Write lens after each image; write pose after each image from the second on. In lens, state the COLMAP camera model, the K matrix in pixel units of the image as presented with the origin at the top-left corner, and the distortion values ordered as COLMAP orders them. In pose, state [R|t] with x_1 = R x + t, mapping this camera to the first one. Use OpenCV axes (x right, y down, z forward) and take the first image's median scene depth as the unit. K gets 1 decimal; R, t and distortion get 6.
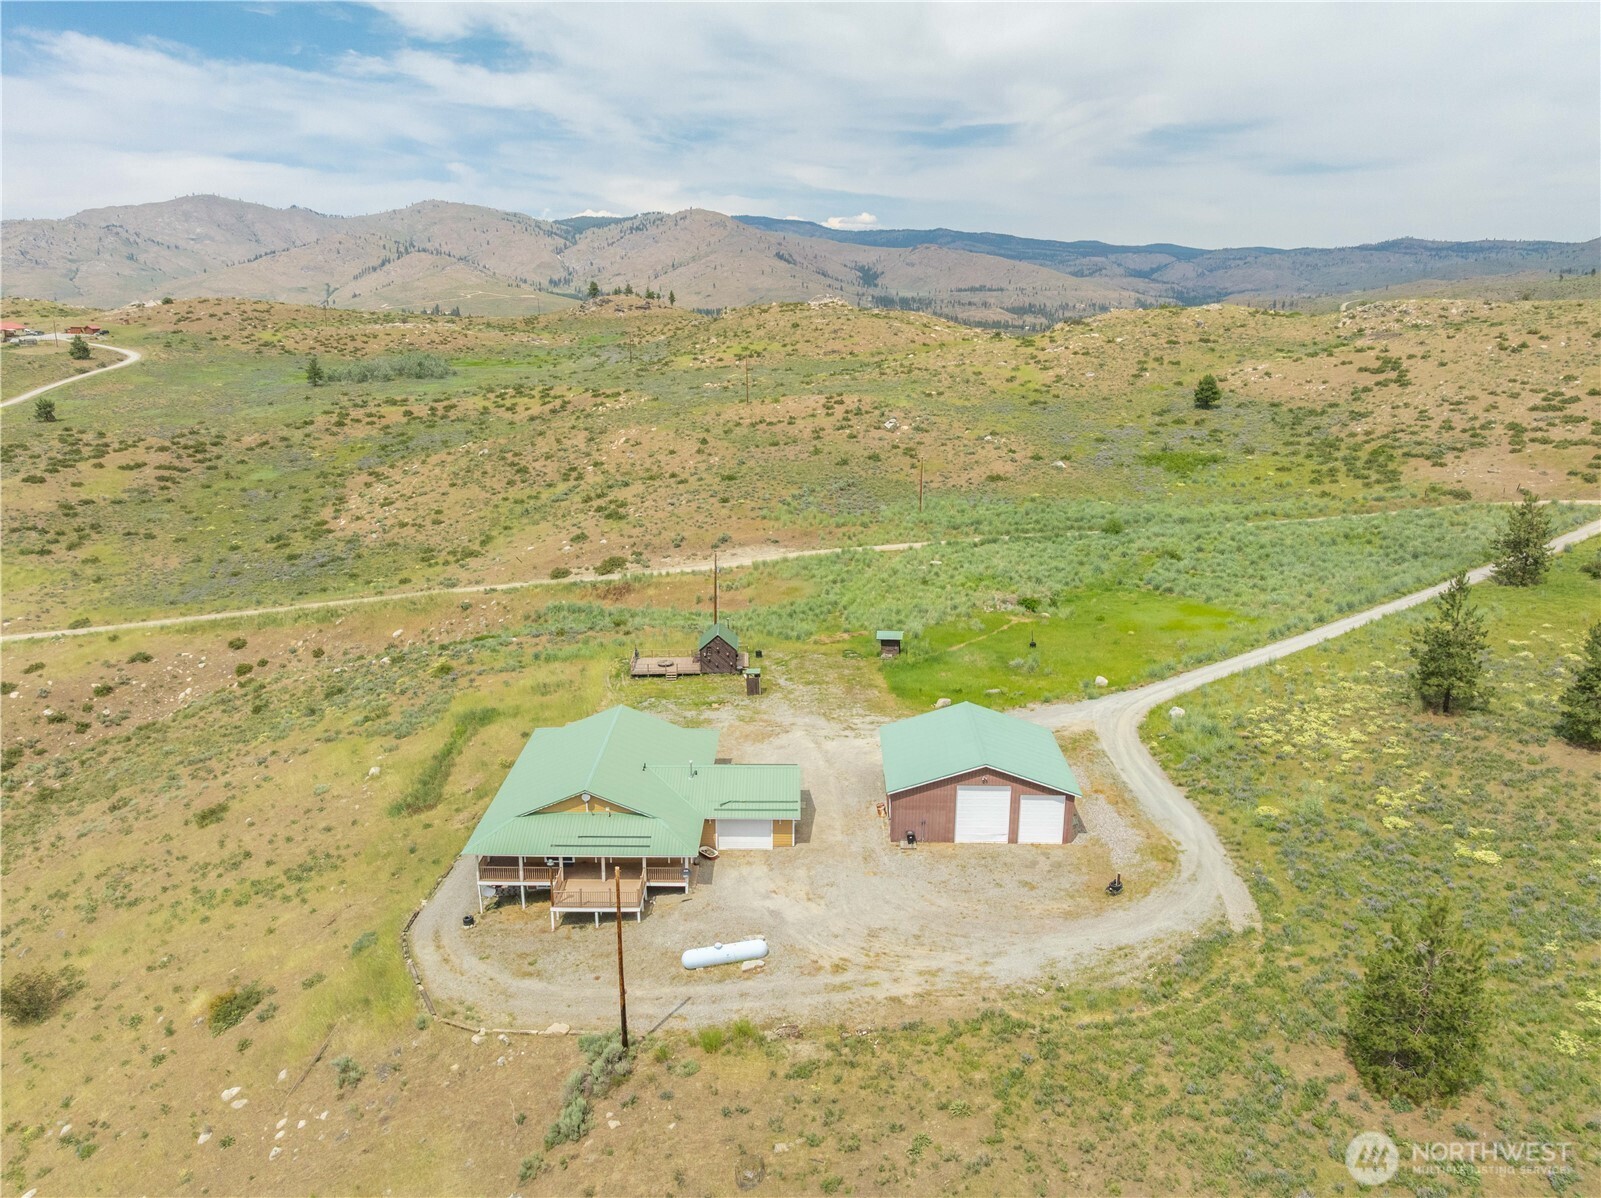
lens RADIAL K [[1124.6, 0, 799.6], [0, 1124.6, 601.6], [0, 0, 1]] dist [-0.041673, 0.002153]
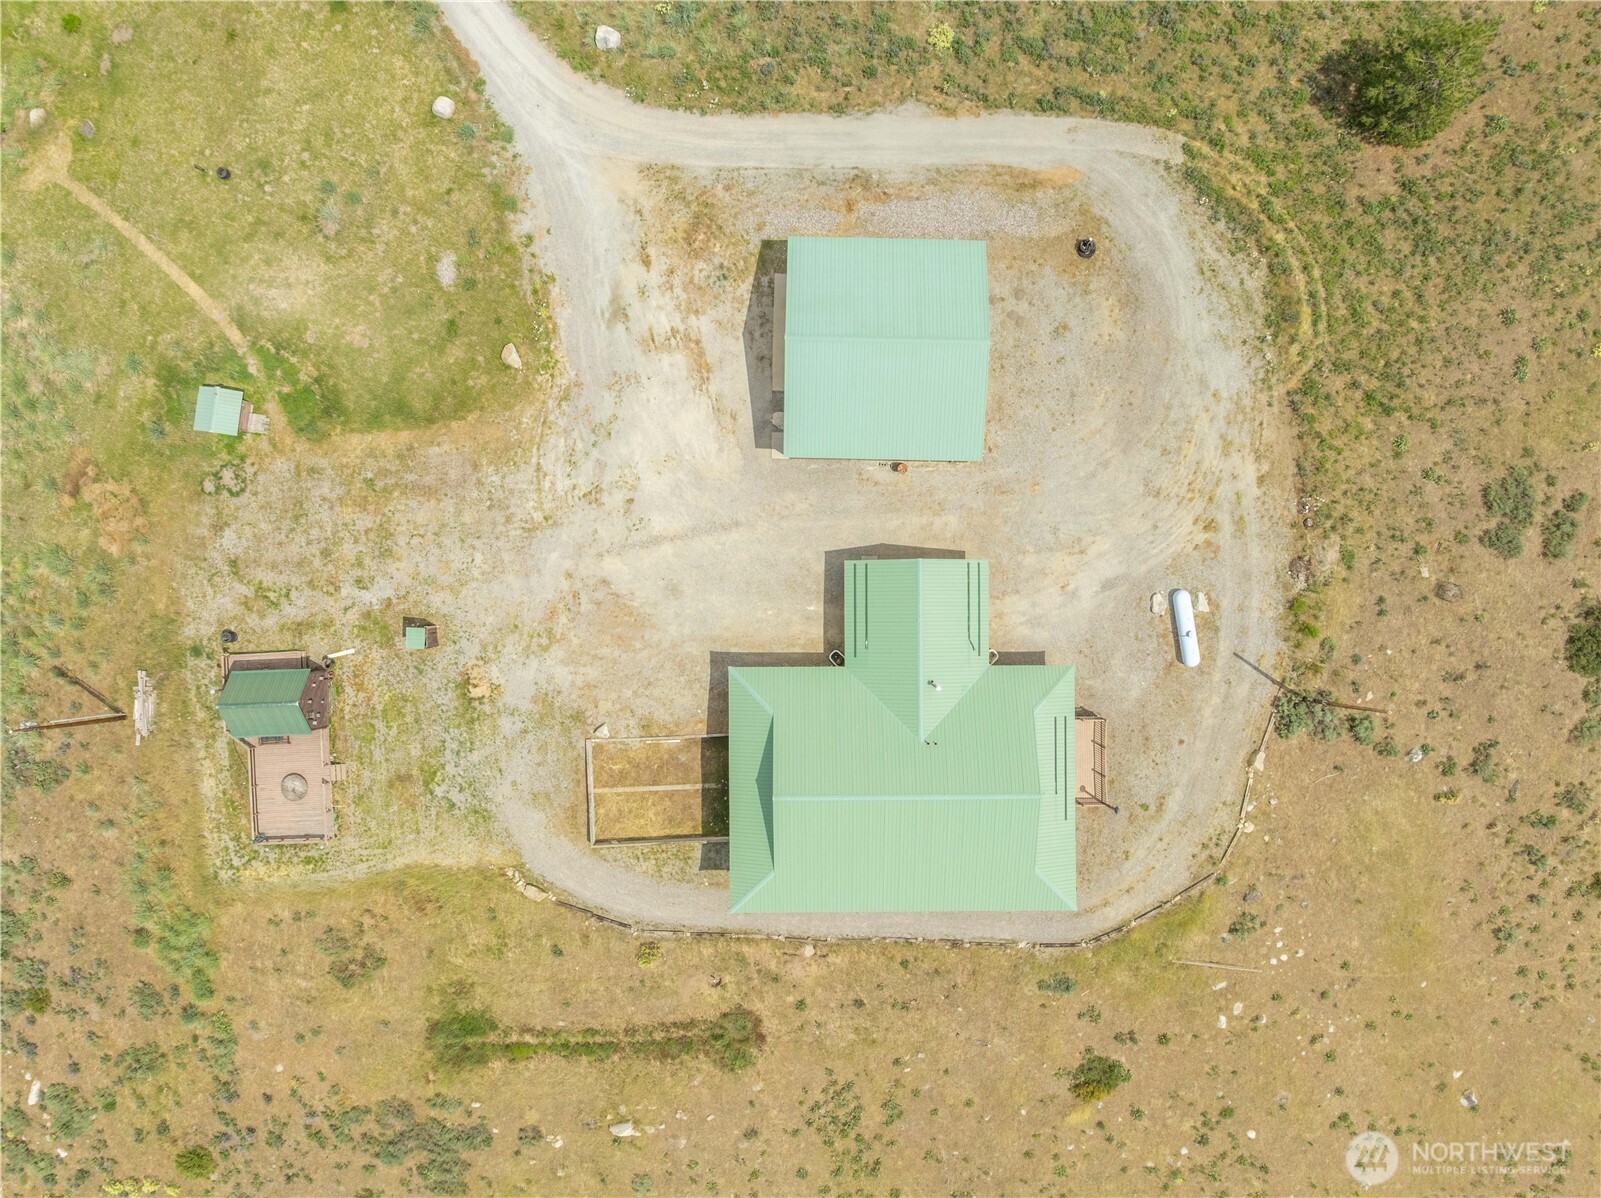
lens RADIAL K [[1124.6, 0, 799.7], [0, 1124.6, 595.6], [0, 0, 1]] dist [-0.041673, 0.002153]
pose [[-0.005825, -0.999951, 0.008017, -0.047069], [0.271977, 0.006131, 0.962284, -0.974892], [-0.962286, 0.007786, 0.271928, 1.220991]]
